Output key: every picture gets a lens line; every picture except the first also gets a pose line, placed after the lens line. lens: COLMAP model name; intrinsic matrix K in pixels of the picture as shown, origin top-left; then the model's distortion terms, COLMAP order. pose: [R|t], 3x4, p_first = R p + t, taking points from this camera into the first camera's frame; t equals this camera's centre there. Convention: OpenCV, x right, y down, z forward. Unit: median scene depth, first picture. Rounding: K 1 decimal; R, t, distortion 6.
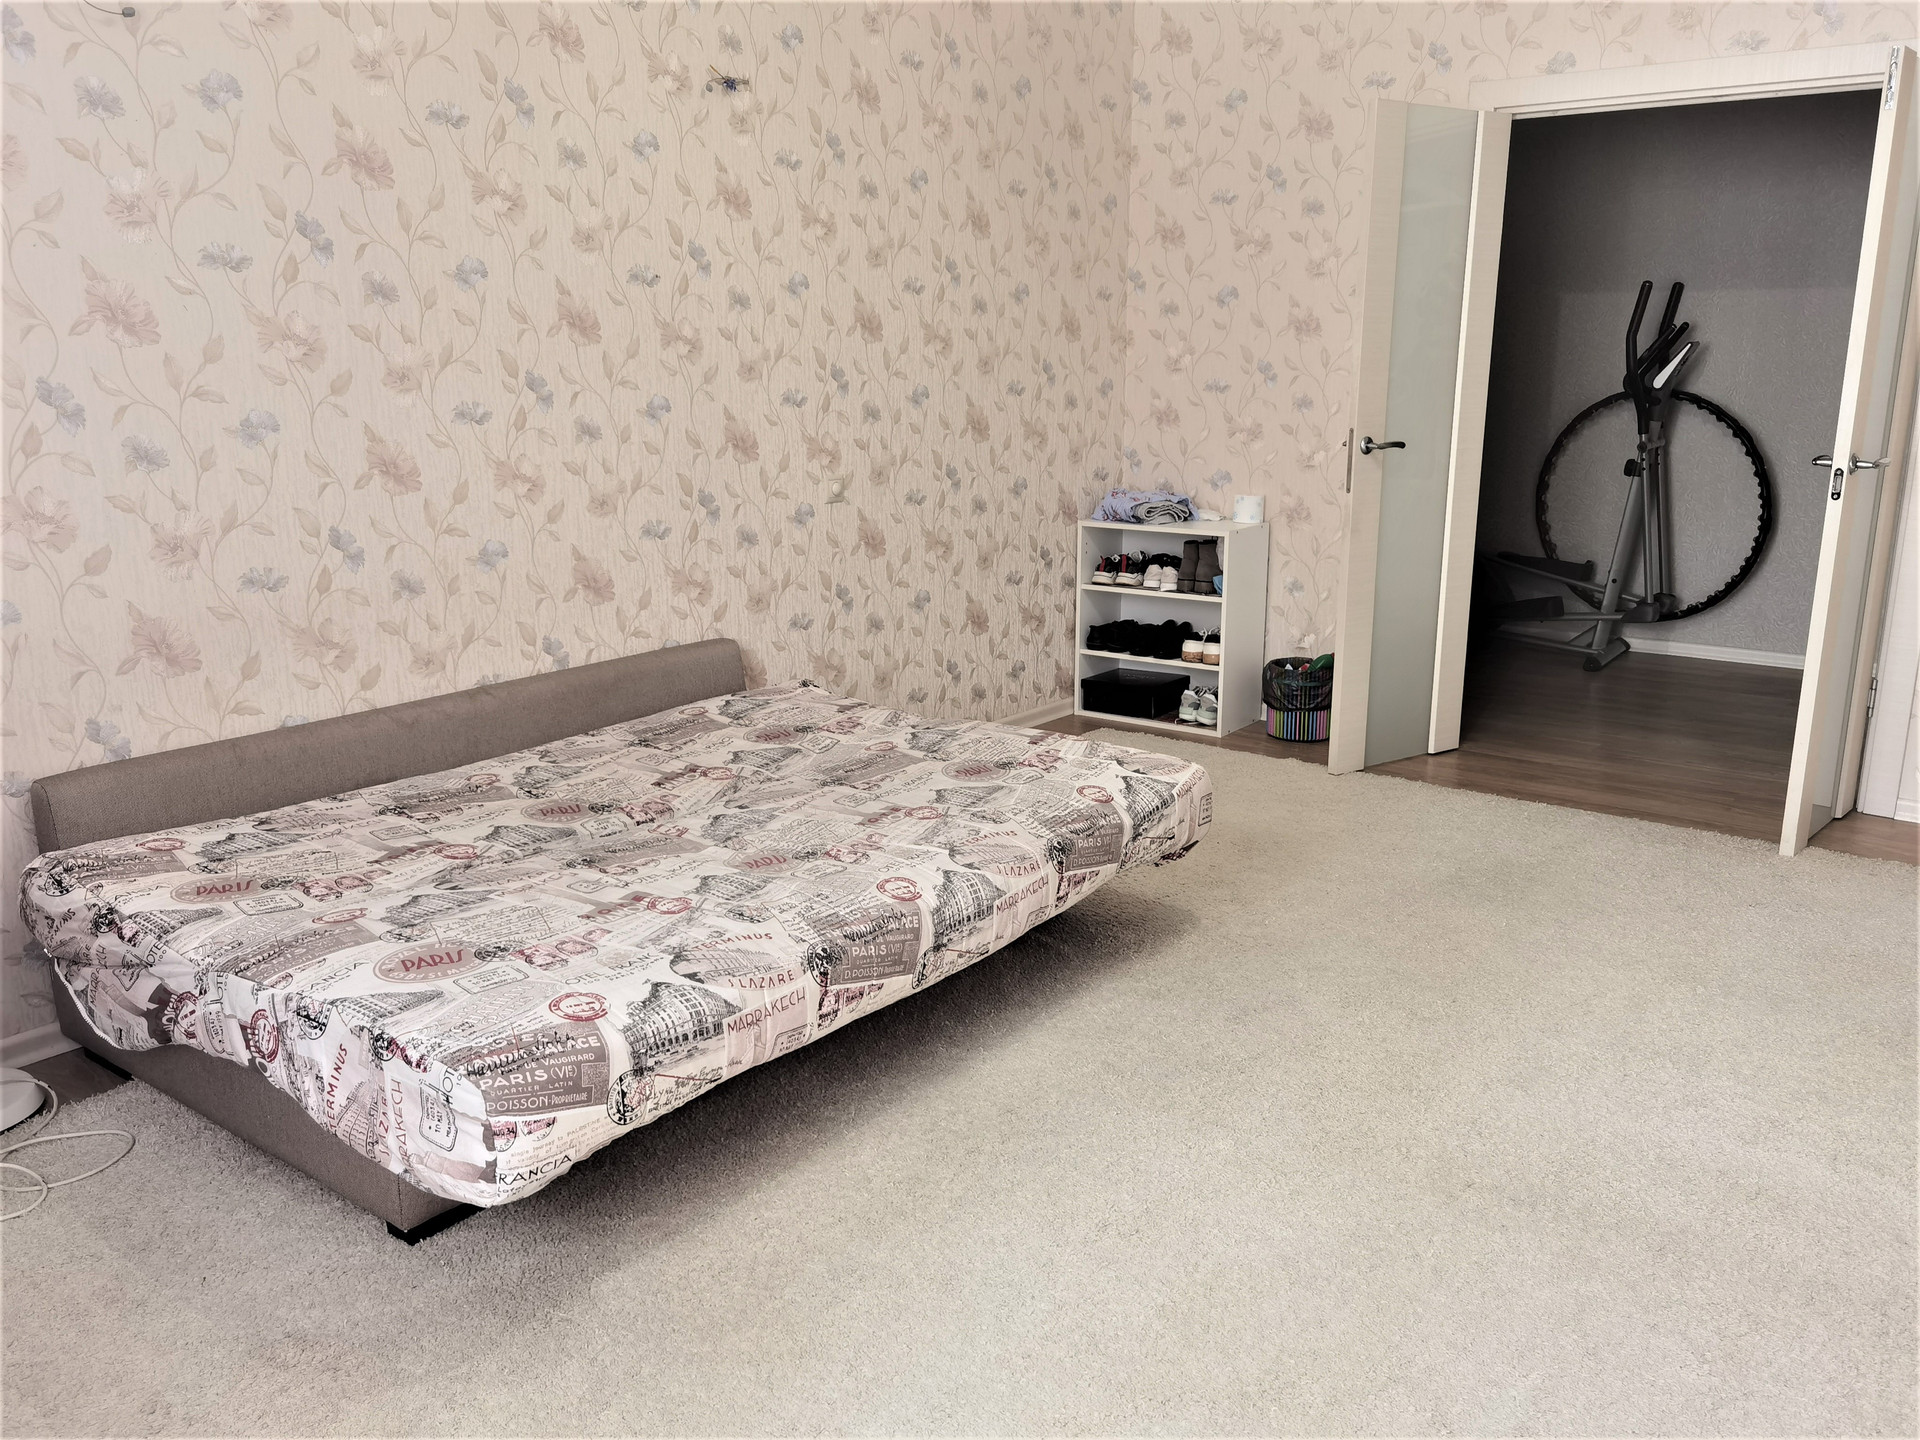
lens RADIAL K [[1582.4, 0, 965.6], [0, 1582.4, 729.4], [0, 0, 1]] dist [-0.015636, 0.127175]
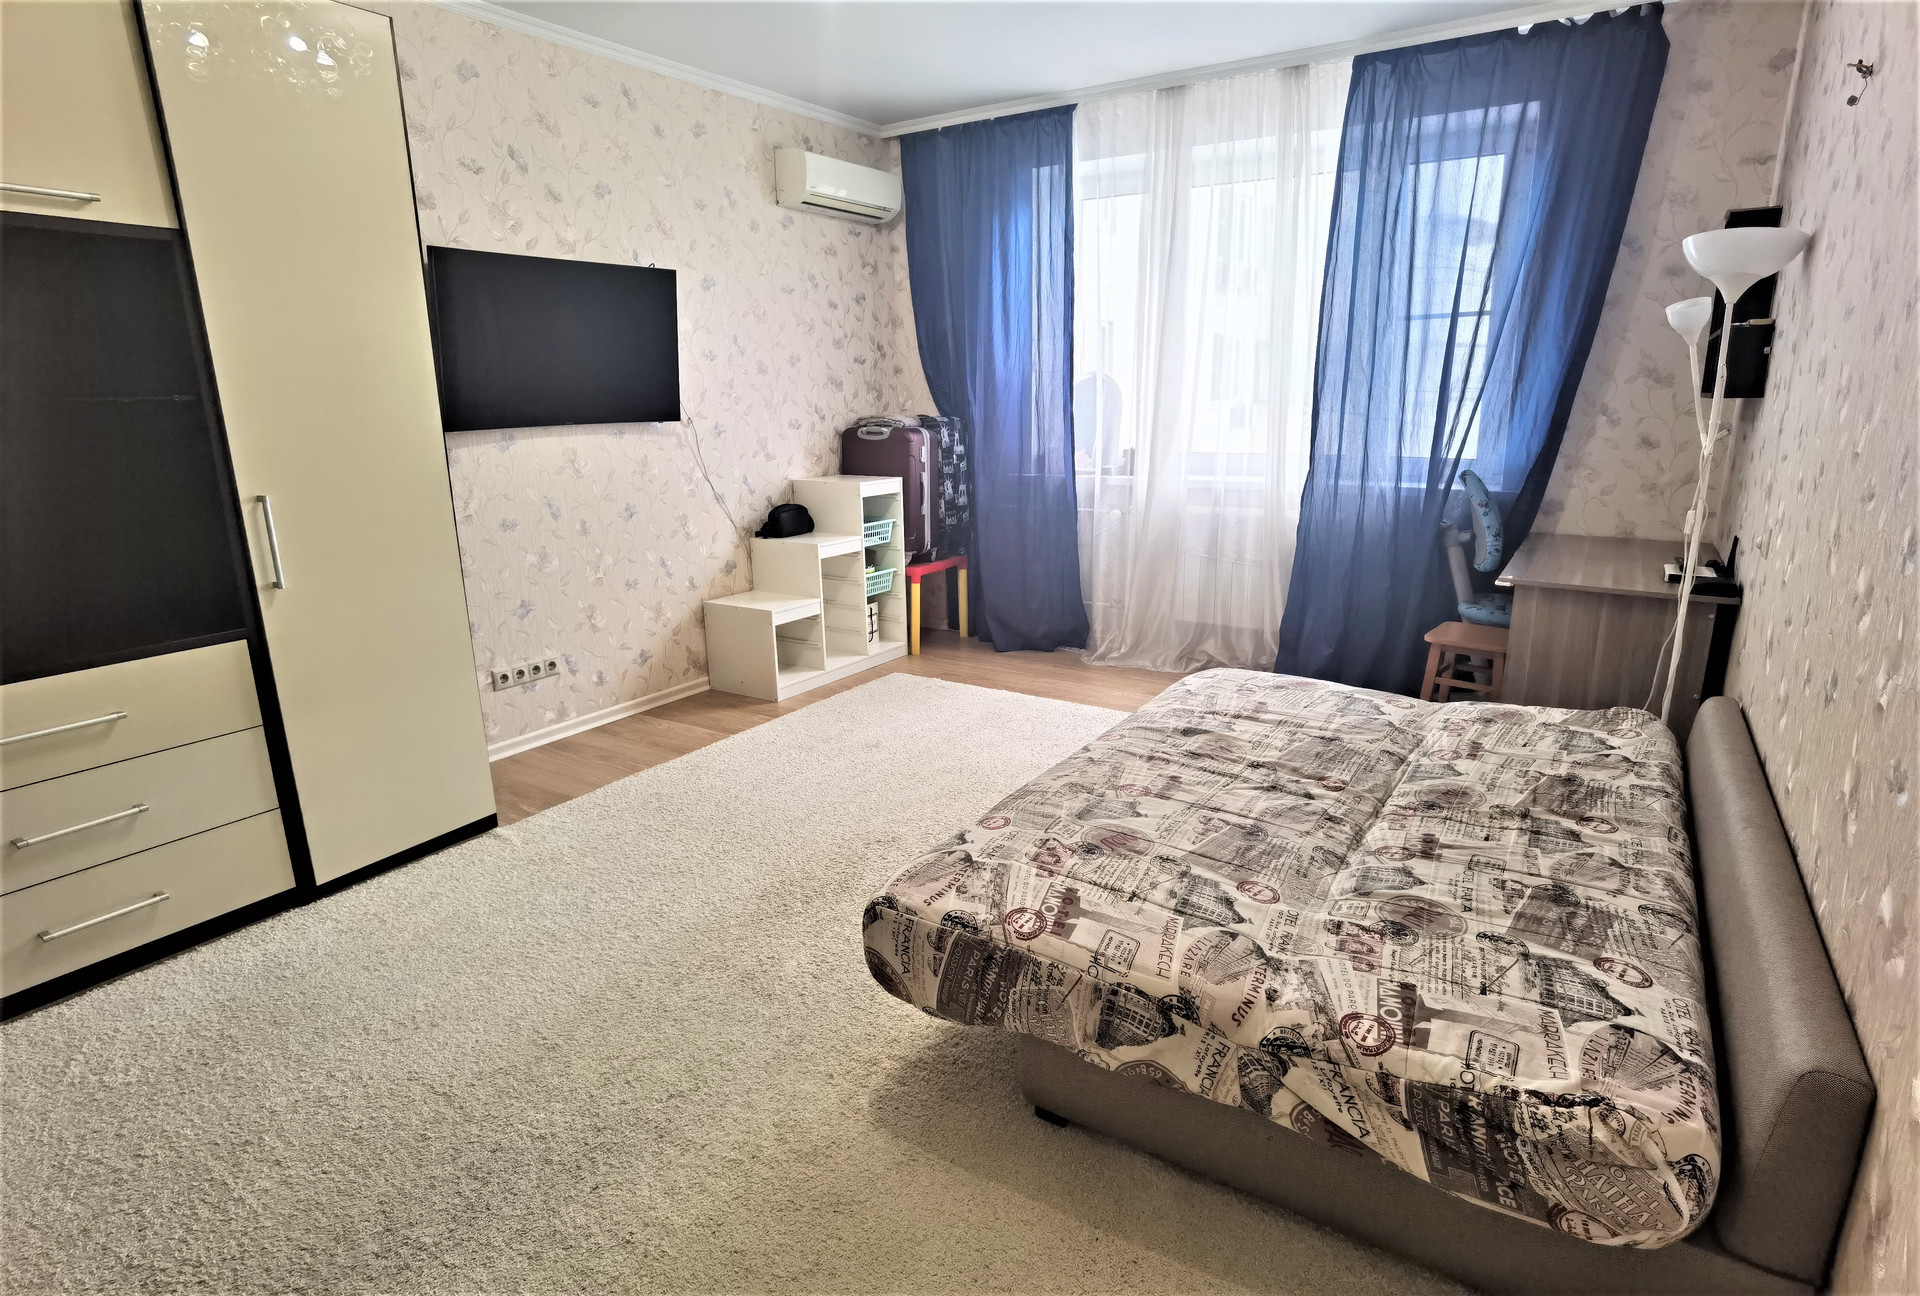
lens RADIAL K [[986.1, 0, 972.3], [0, 986.1, 647.7], [0, 0, 1]] dist [-0.026110, 0.001133]
pose [[-0.996839, 0.034286, -0.071669, 0.129894], [-0.004388, 0.876952, 0.480557, -0.354797], [0.079326, 0.479353, -0.874030, 1.416326]]
